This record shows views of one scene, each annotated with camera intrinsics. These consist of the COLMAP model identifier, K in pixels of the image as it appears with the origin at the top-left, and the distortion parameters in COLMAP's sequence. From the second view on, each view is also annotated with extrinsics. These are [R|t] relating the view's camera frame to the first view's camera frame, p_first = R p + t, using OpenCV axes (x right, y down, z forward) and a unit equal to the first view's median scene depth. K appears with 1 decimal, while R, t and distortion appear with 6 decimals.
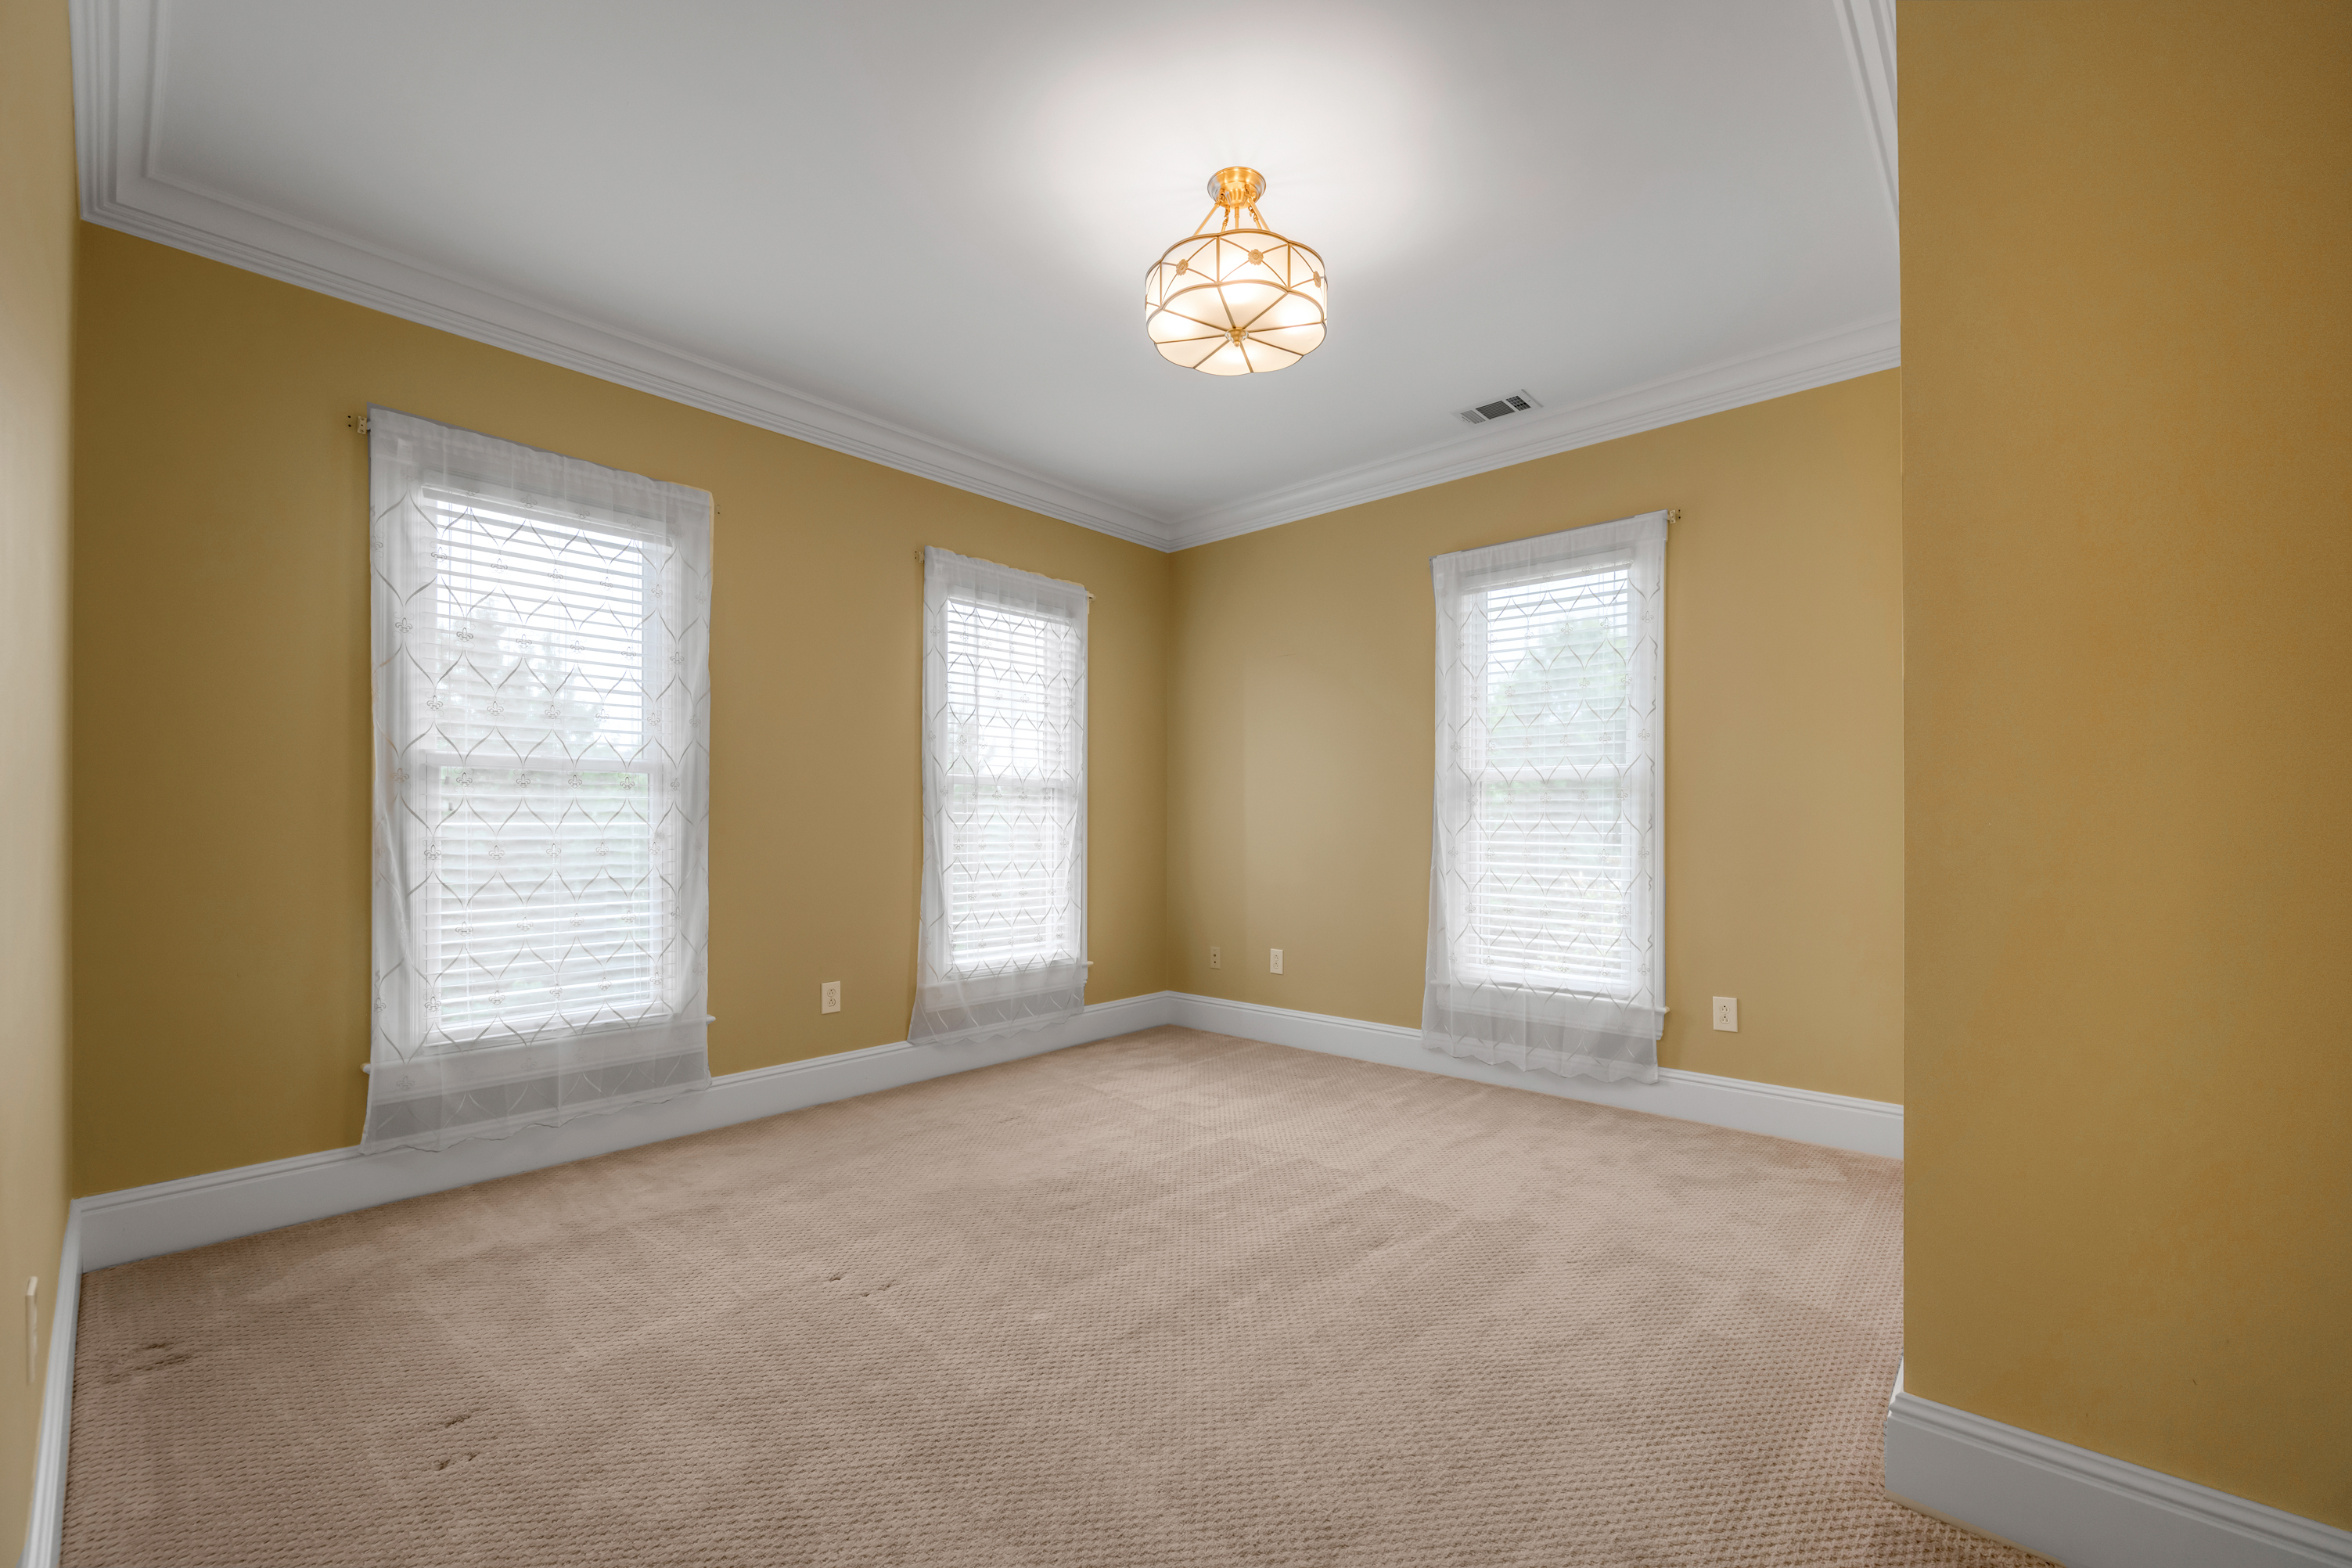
lens RADIAL K [[965.0, 0, 1189.3], [0, 965.0, 804.1], [0, 0, 1]] dist [-0.003655, -0.000442]
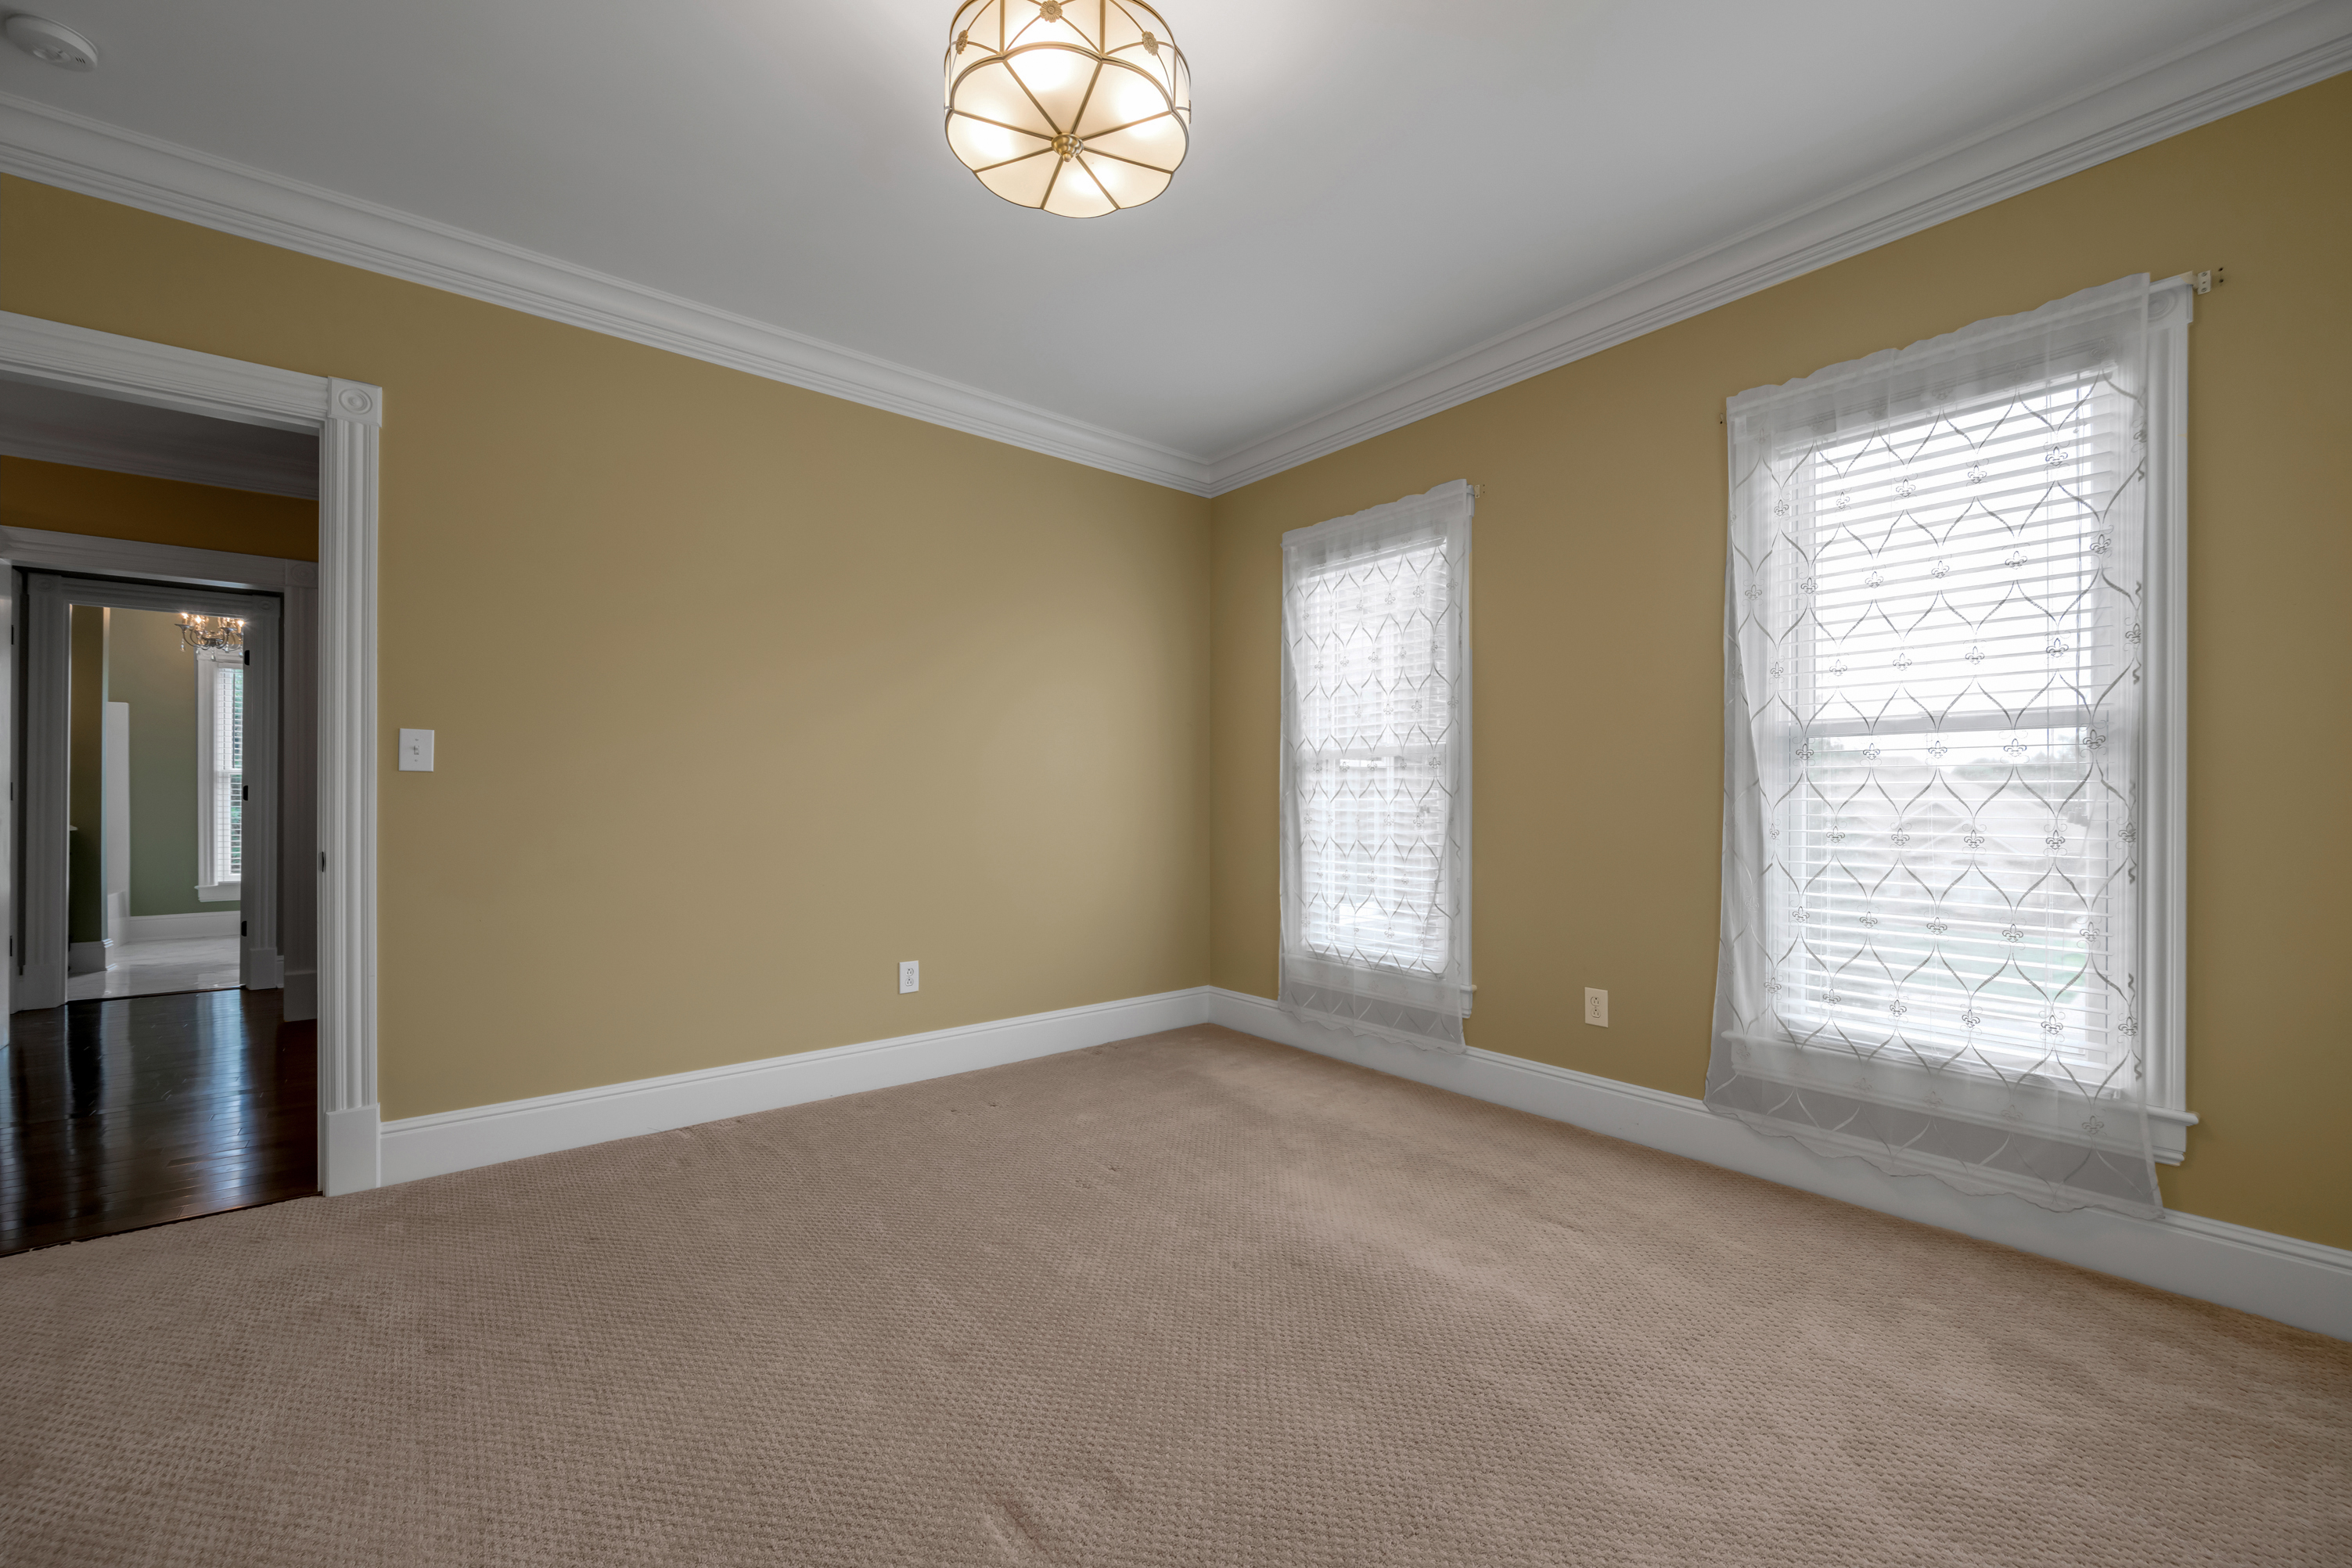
lens RADIAL K [[931.6, 0, 1176.0], [0, 931.6, 784.0], [0, 0, 1]] dist [-0.002671, -0.000563]
pose [[-0.158482, -0.014853, -0.987250, 0.550398], [0.020240, 0.999628, -0.018288, 0.016366], [0.987154, -0.022880, -0.158122, 0.873541]]
